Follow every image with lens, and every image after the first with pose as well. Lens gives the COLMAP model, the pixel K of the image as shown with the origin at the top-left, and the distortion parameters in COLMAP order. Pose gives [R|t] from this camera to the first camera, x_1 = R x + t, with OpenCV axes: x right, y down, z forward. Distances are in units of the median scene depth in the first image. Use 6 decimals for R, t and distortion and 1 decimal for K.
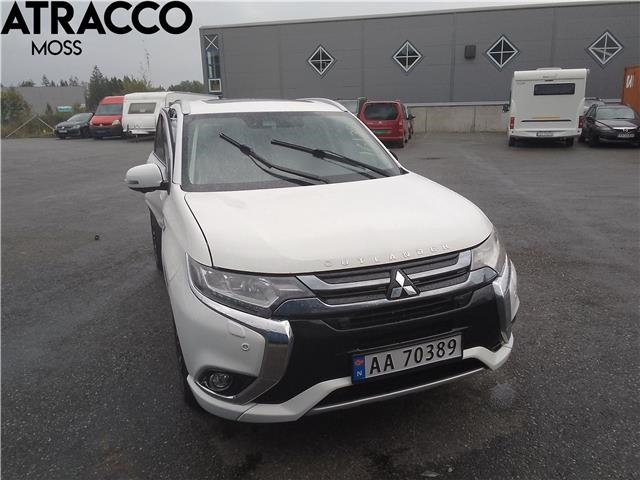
lens RADIAL K [[506.5, 0, 320.0], [0, 506.5, 240.0], [0, 0, 1]] dist [0.067058, -0.124243]
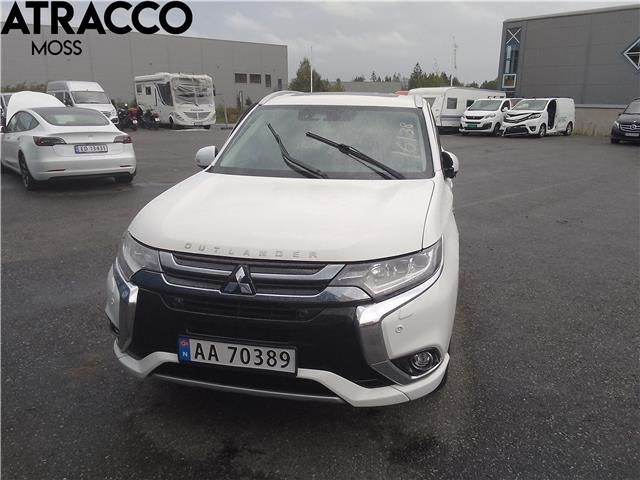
lens RADIAL K [[506.5, 0, 320.0], [0, 506.5, 240.0], [0, 0, 1]] dist [0.067058, -0.124243]
pose [[0.824632, 0.173749, -0.538325, 0.776263], [-0.169770, 0.983807, 0.057470, -0.069469], [0.539593, 0.044000, 0.840775, 0.246385]]
